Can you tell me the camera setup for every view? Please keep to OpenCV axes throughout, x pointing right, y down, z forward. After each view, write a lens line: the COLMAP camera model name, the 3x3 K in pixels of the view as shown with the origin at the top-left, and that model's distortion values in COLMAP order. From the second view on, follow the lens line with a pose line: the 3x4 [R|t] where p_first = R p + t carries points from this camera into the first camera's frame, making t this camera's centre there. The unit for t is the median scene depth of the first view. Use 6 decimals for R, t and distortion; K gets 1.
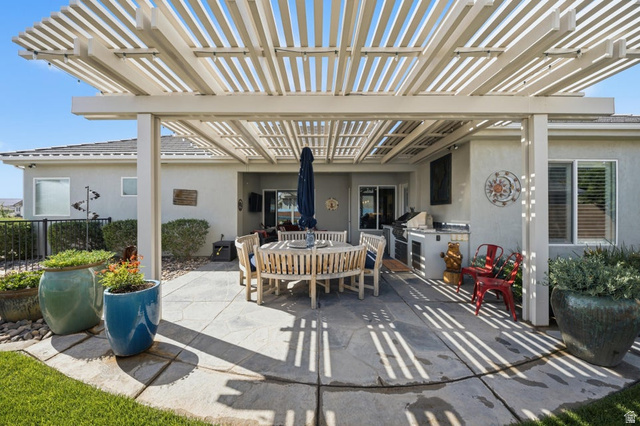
lens RADIAL K [[223.7, 0, 316.4], [0, 223.7, 211.7], [0, 0, 1]] dist [-0.004516, -0.000086]
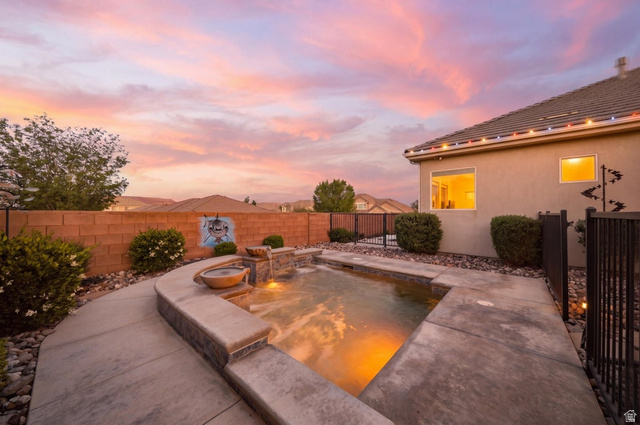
lens RADIAL K [[223.7, 0, 317.3], [0, 223.7, 211.6], [0, 0, 1]] dist [-0.004516, -0.000086]
pose [[0.763791, 0.000851, -0.645463, -1.572587], [-0.008603, 0.999924, -0.008862, 0.060659], [0.645406, 0.012321, 0.763740, -0.099101]]
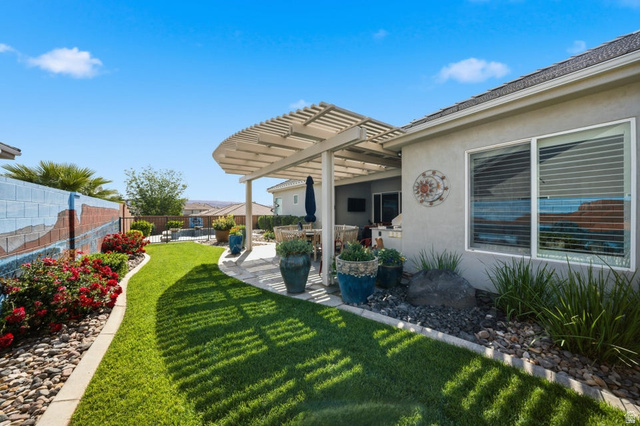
lens RADIAL K [[223.7, 0, 320.3], [0, 223.7, 212.6], [0, 0, 1]] dist [-0.004516, -0.000086]
pose [[0.583227, -0.001280, -0.812308, 1.433764], [0.010793, 0.999923, 0.006174, -0.007483], [0.812237, -0.012368, 0.583196, 0.029419]]
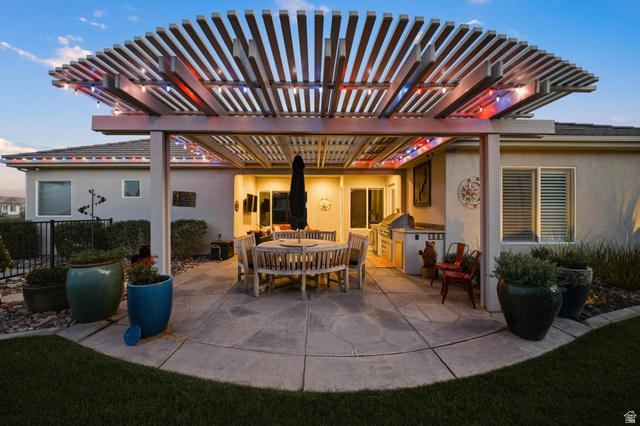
lens RADIAL K [[223.7, 0, 315.7], [0, 223.7, 209.3], [0, 0, 1]] dist [-0.004516, -0.000086]
pose [[0.999796, -0.001311, 0.020178, 0.019607], [0.001383, 0.999993, -0.003562, -0.018602], [-0.020173, 0.003589, 0.999790, -0.111238]]
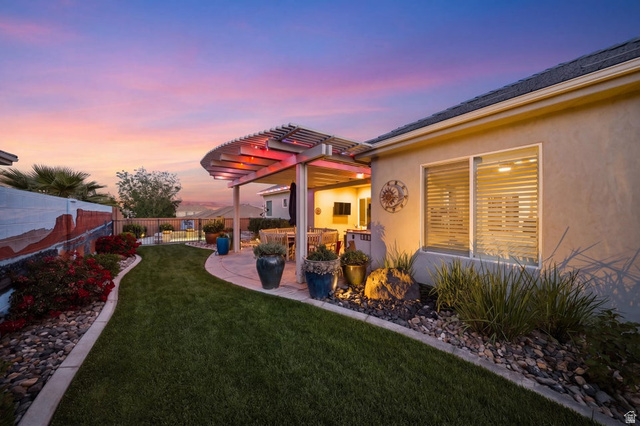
lens RADIAL K [[223.7, 0, 319.7], [0, 223.7, 212.8], [0, 0, 1]] dist [-0.004516, -0.000086]
pose [[0.597261, -0.005446, -0.802028, 1.595120], [0.006721, 0.999976, -0.001785, -0.023998], [0.802019, -0.004325, 0.597283, 0.045399]]
